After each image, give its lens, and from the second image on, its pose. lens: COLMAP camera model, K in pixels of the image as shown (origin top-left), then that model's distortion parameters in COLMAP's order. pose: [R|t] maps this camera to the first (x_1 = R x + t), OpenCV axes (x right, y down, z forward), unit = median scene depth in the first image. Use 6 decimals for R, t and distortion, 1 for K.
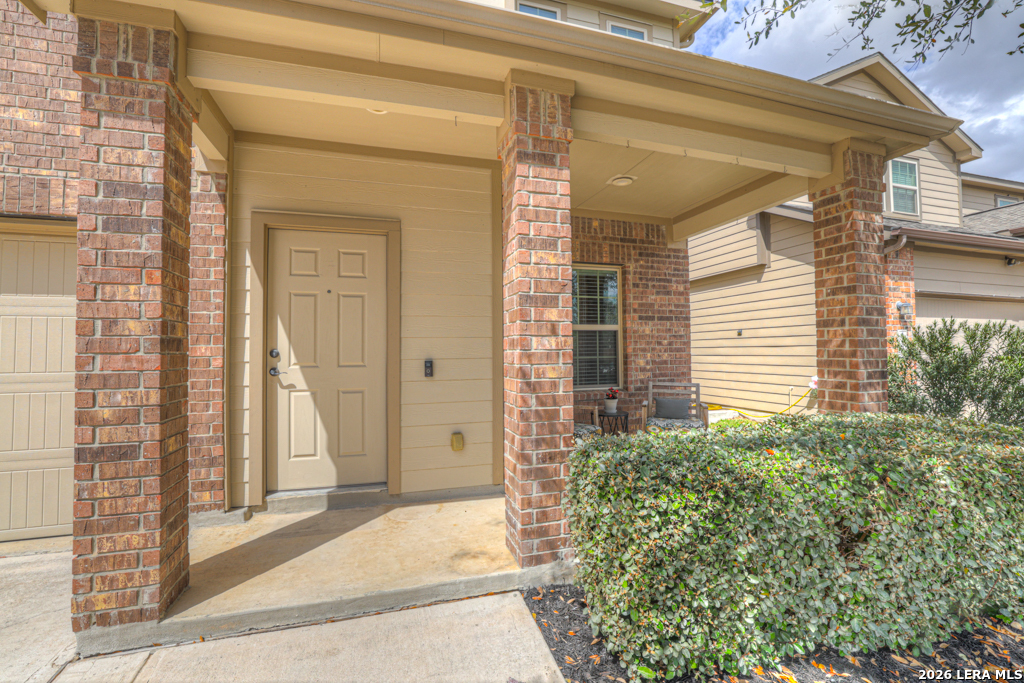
lens RADIAL K [[442.6, 0, 512.9], [0, 442.6, 341.5], [0, 0, 1]] dist [-0.039481, 0.013129]
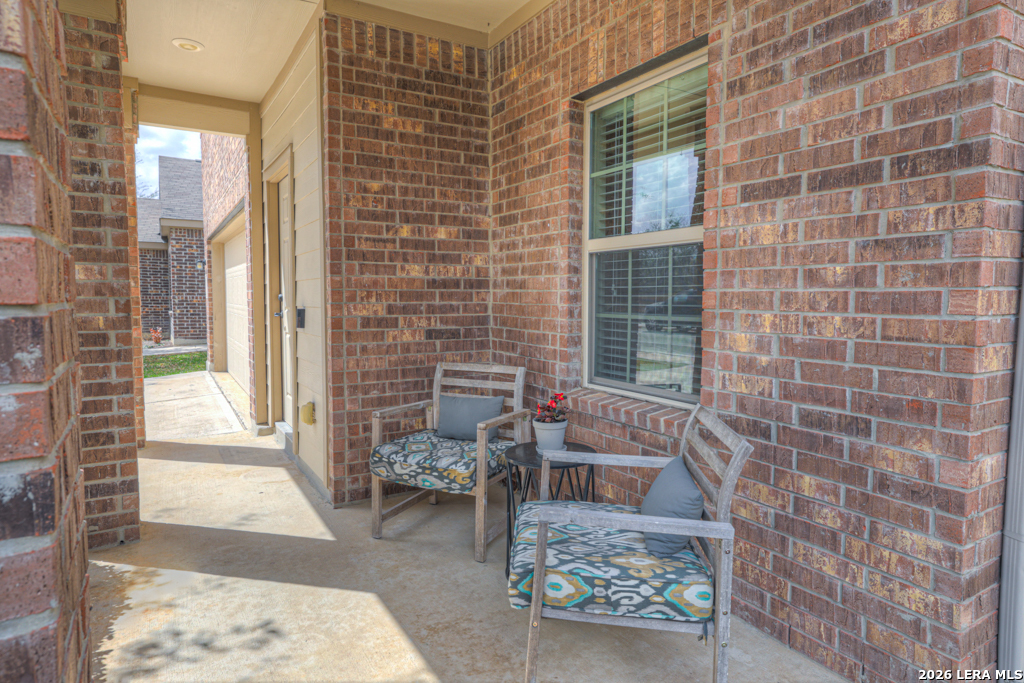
lens RADIAL K [[598.8, 0, 511.2], [0, 598.8, 336.8], [0, 0, 1]] dist [0.004326, 0.000950]
pose [[0.226853, 0.076216, -0.970942, 0.651021], [0.018546, 0.996414, 0.082549, 0.007013], [0.973753, -0.036733, 0.224626, 0.742384]]
